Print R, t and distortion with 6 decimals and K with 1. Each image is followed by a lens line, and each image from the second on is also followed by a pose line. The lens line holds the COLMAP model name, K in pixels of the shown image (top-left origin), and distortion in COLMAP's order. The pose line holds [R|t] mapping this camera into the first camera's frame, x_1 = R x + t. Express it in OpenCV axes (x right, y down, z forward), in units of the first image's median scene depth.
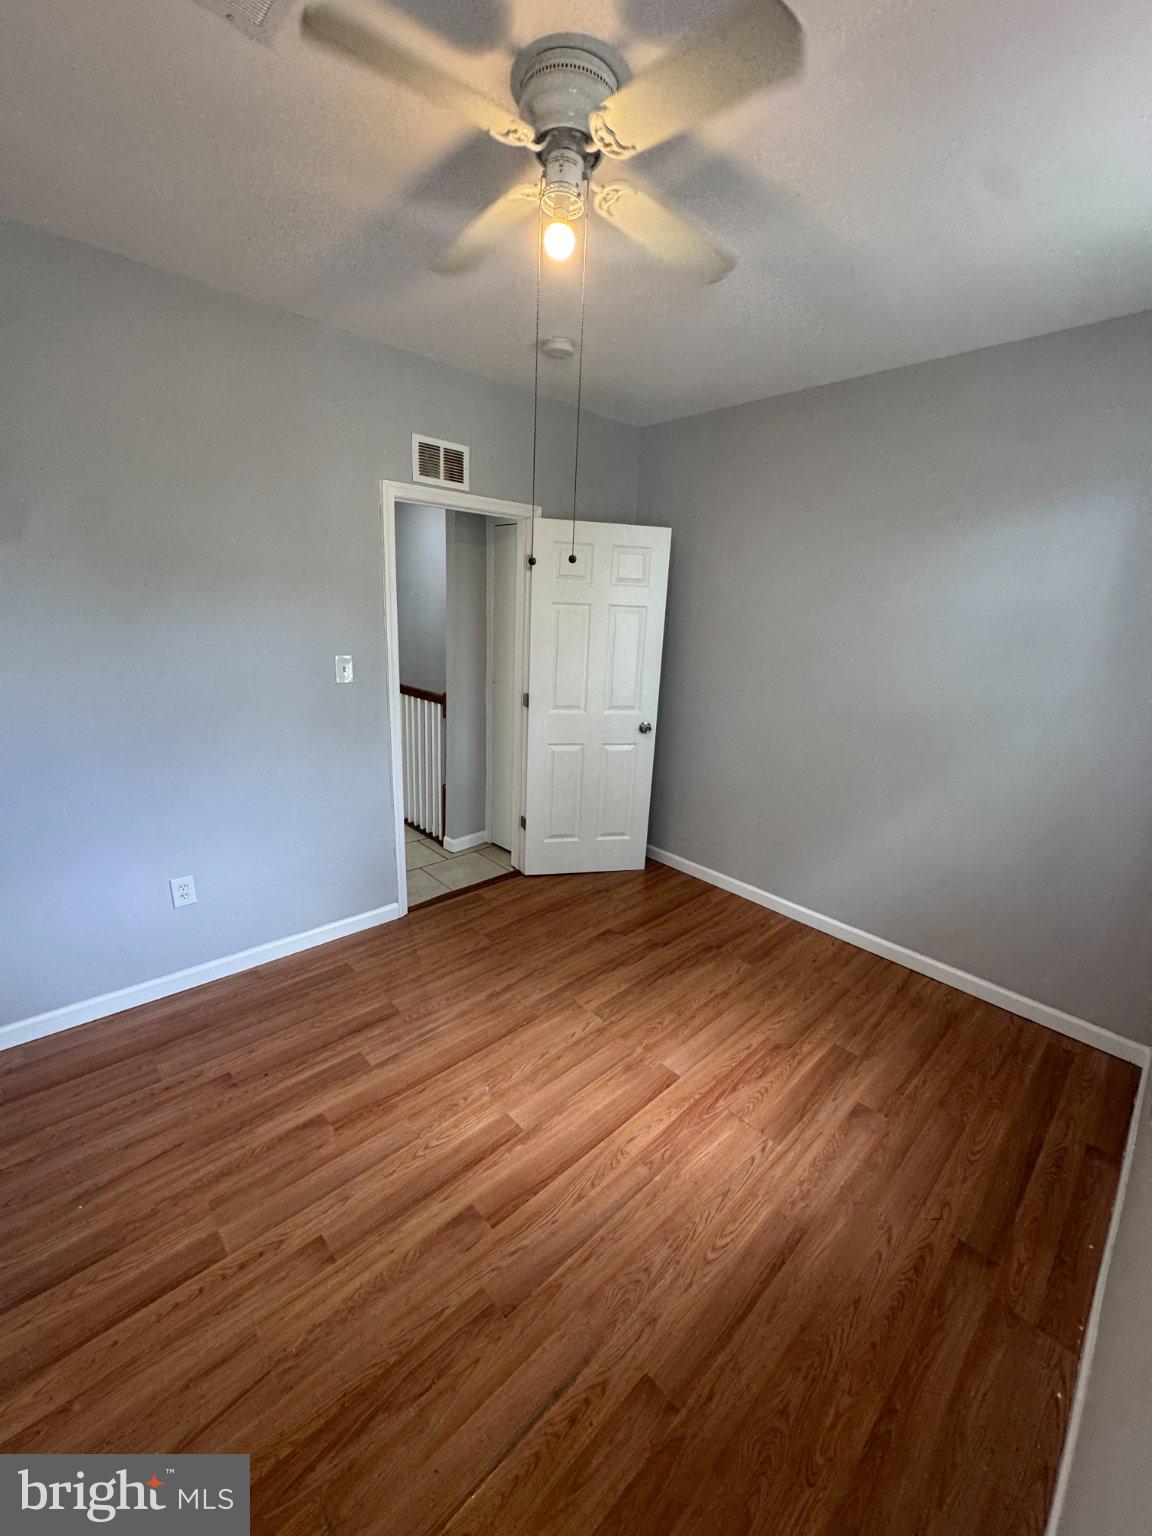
lens RADIAL K [[608.9, 0, 576.0], [0, 608.9, 768.0], [0, 0, 1]] dist [-0.002340, -0.000269]
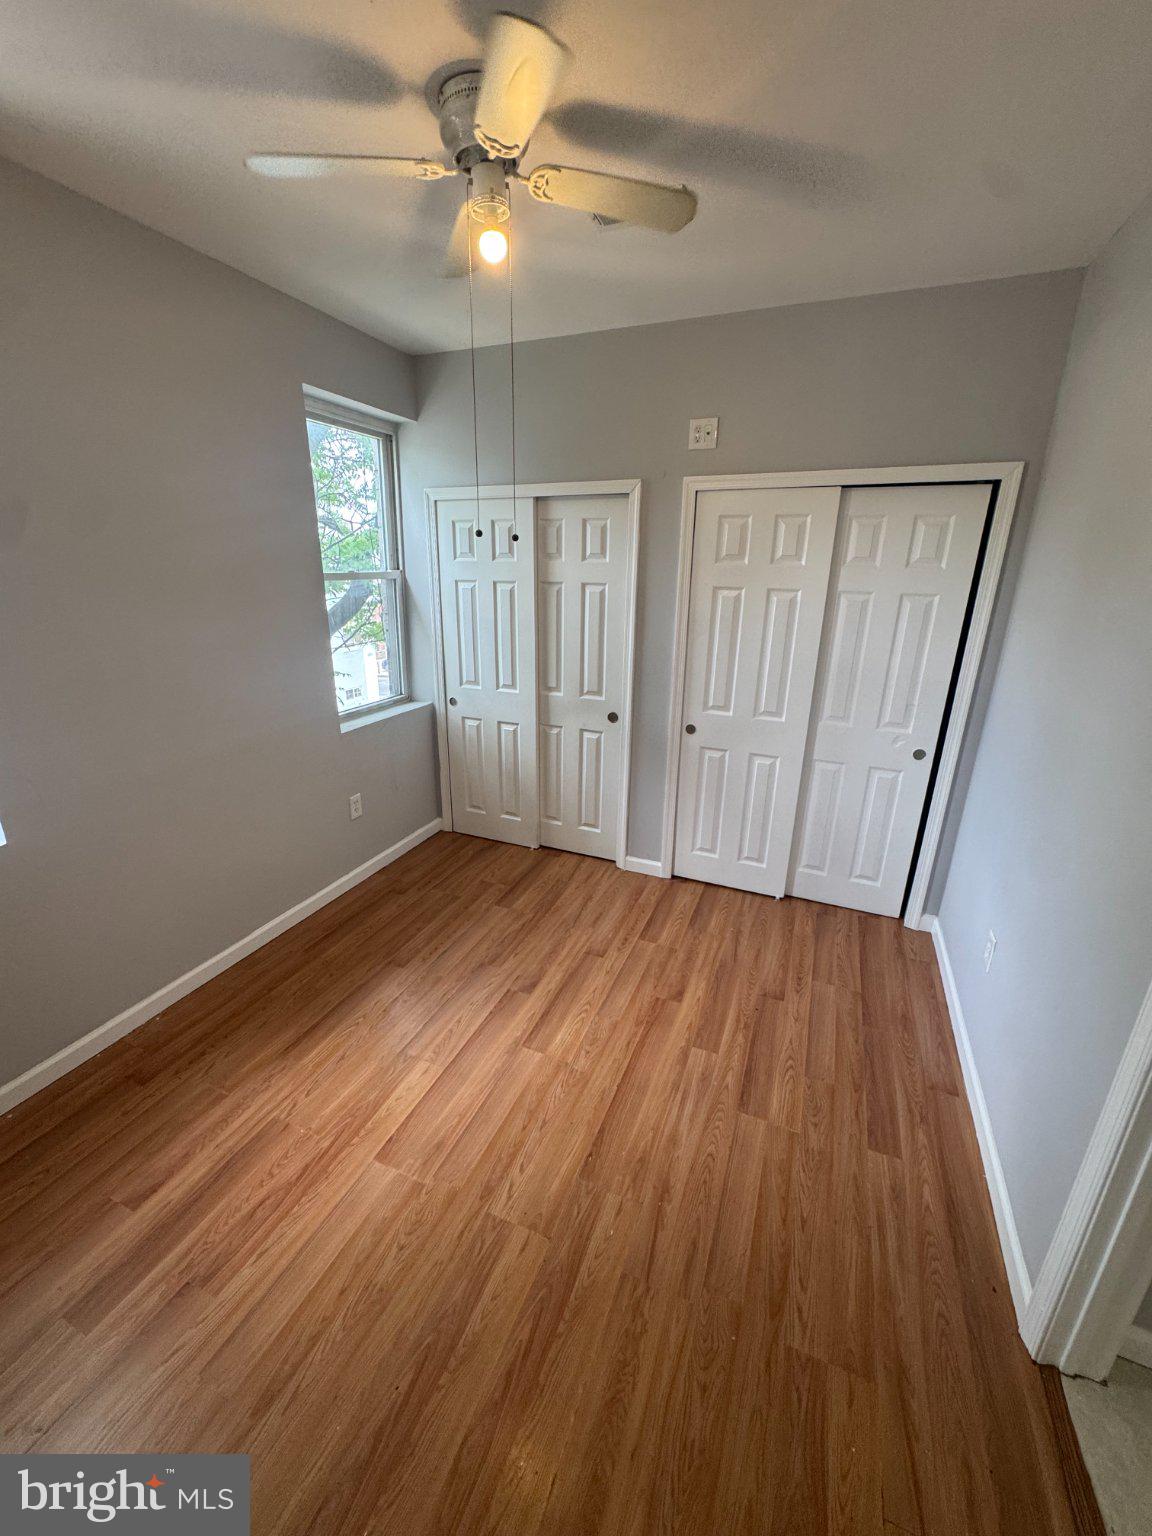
lens RADIAL K [[608.9, 0, 576.0], [0, 608.9, 768.0], [0, 0, 1]] dist [-0.002340, -0.000269]
pose [[-0.911515, 0.076880, -0.404016, 0.217709], [-0.159065, 0.840017, 0.518719, -0.402754], [0.379260, 0.537085, -0.753460, 1.465238]]
